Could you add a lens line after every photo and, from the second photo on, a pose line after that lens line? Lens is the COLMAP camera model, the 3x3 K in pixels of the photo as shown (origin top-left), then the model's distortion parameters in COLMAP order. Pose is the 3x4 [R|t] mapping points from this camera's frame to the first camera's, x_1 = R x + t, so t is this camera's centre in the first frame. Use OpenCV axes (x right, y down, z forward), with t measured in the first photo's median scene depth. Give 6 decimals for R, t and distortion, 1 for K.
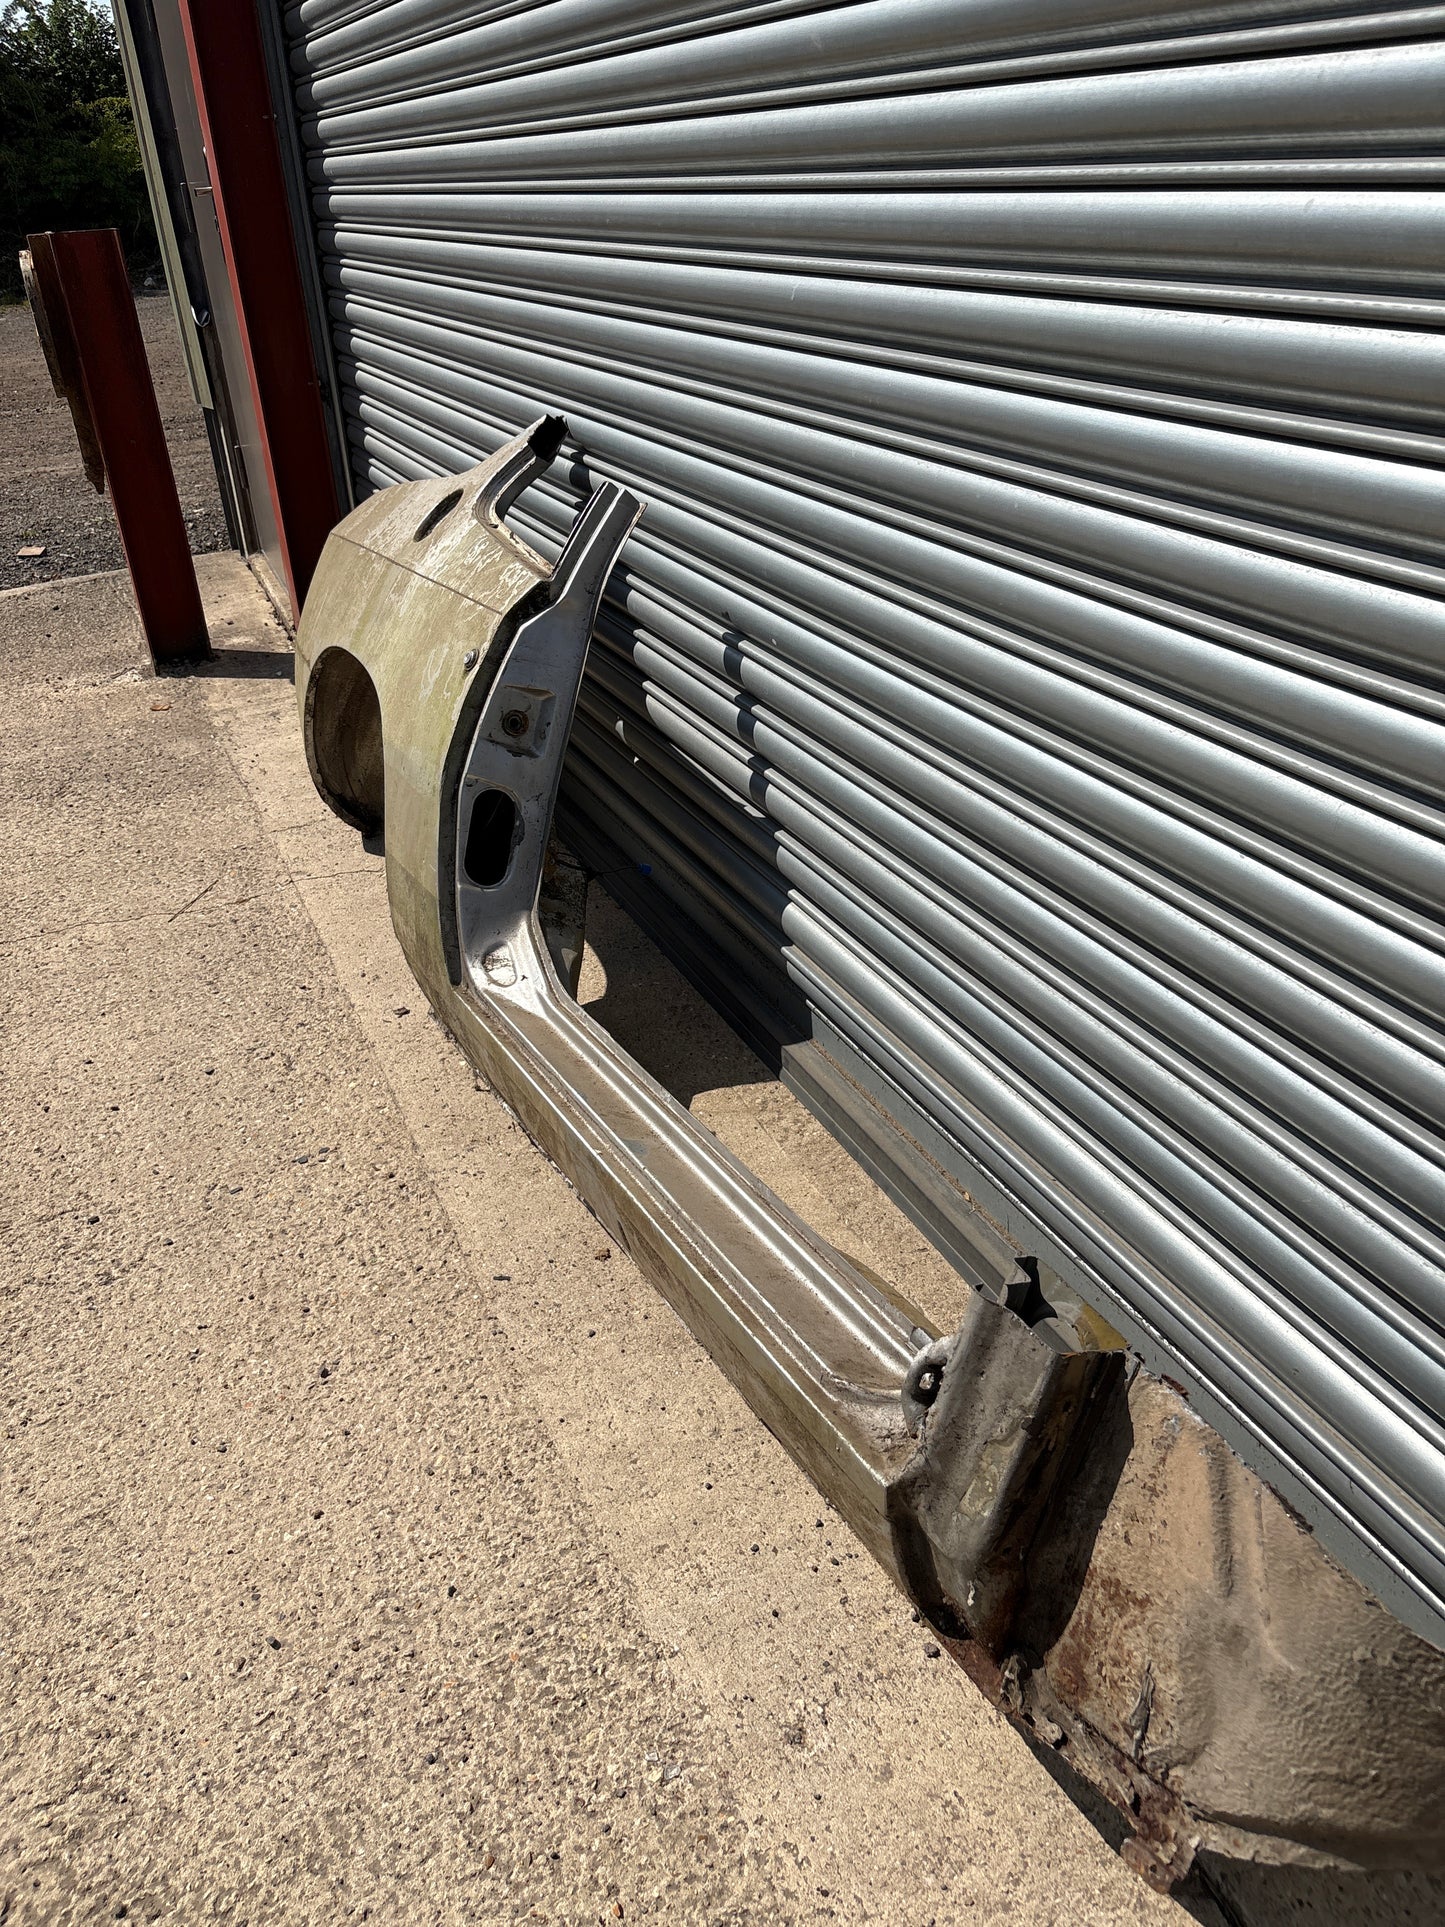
lens RADIAL K [[1456.7, 0, 722.5], [0, 1456.7, 963.5], [0, 0, 1]] dist [0.027586, -0.036266]
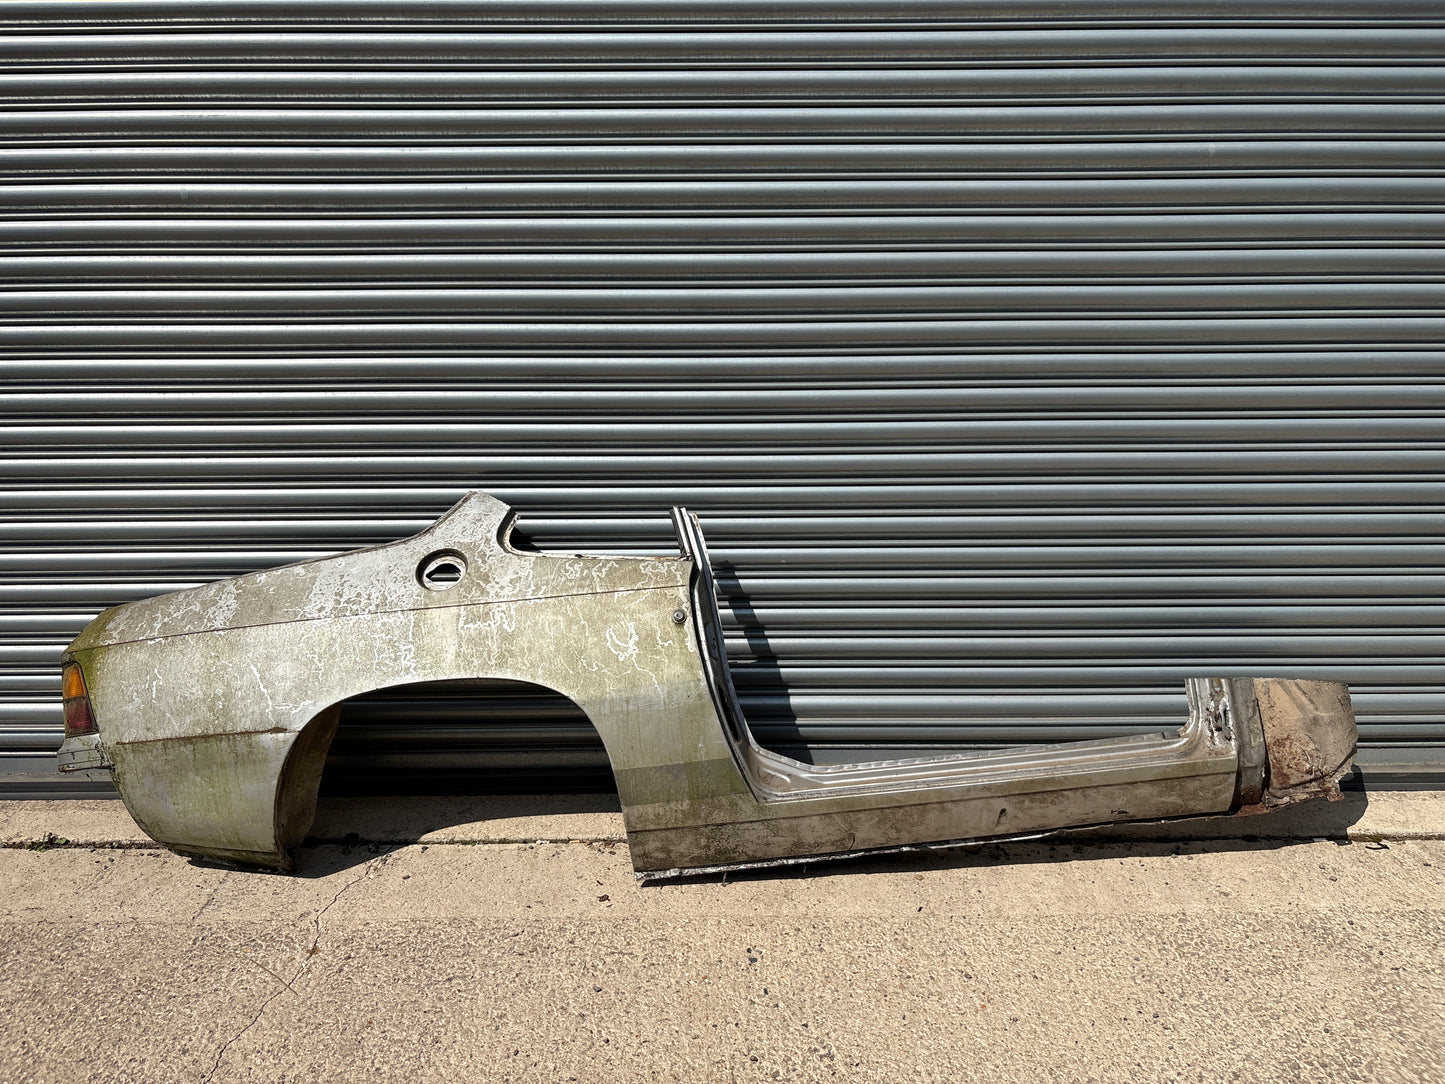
lens RADIAL K [[1103.8, 0, 726.0], [0, 1103.8, 520.2], [0, 0, 1]] dist [0.012268, 0.002349]
pose [[0.415322, -0.173698, 0.892937, -1.928379], [0.425923, 0.904488, -0.022160, -0.400663], [-0.803802, 0.389526, 0.449635, 0.557337]]
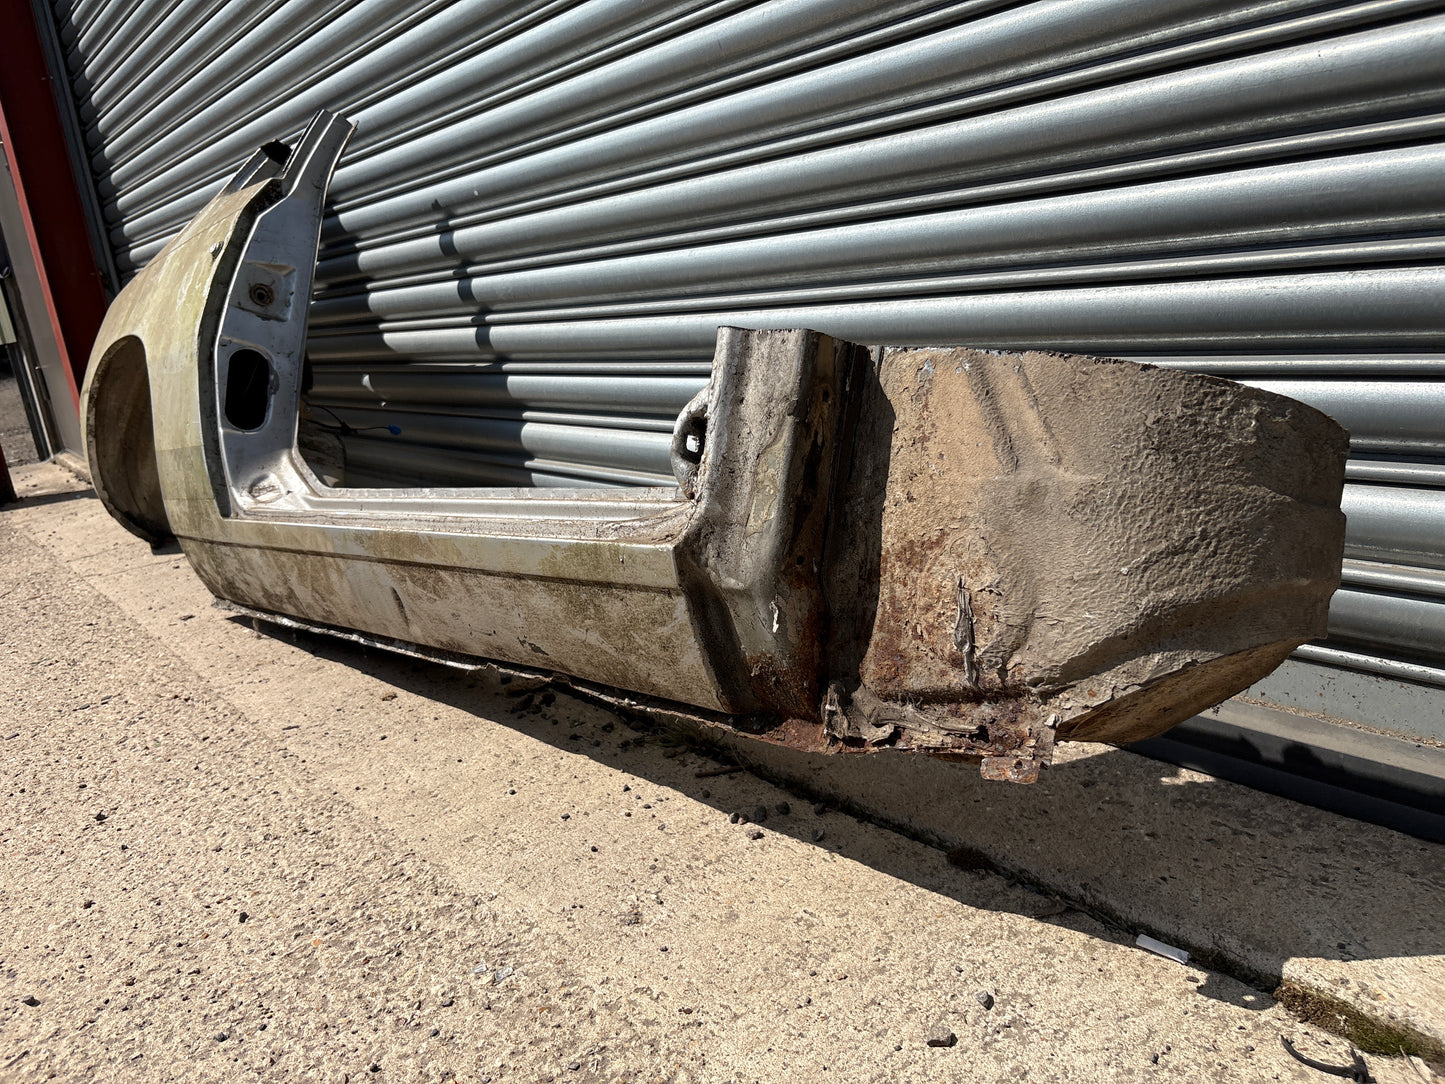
lens RADIAL K [[1104.0, 0, 708.6], [0, 1104.0, 549.2], [0, 0, 1]] dist [0.008097, -0.004445]
pose [[0.967475, -0.139221, 0.211208, -0.018812], [0.188776, 0.953128, -0.236454, 0.470435], [-0.168389, 0.268635, 0.948409, 0.252074]]
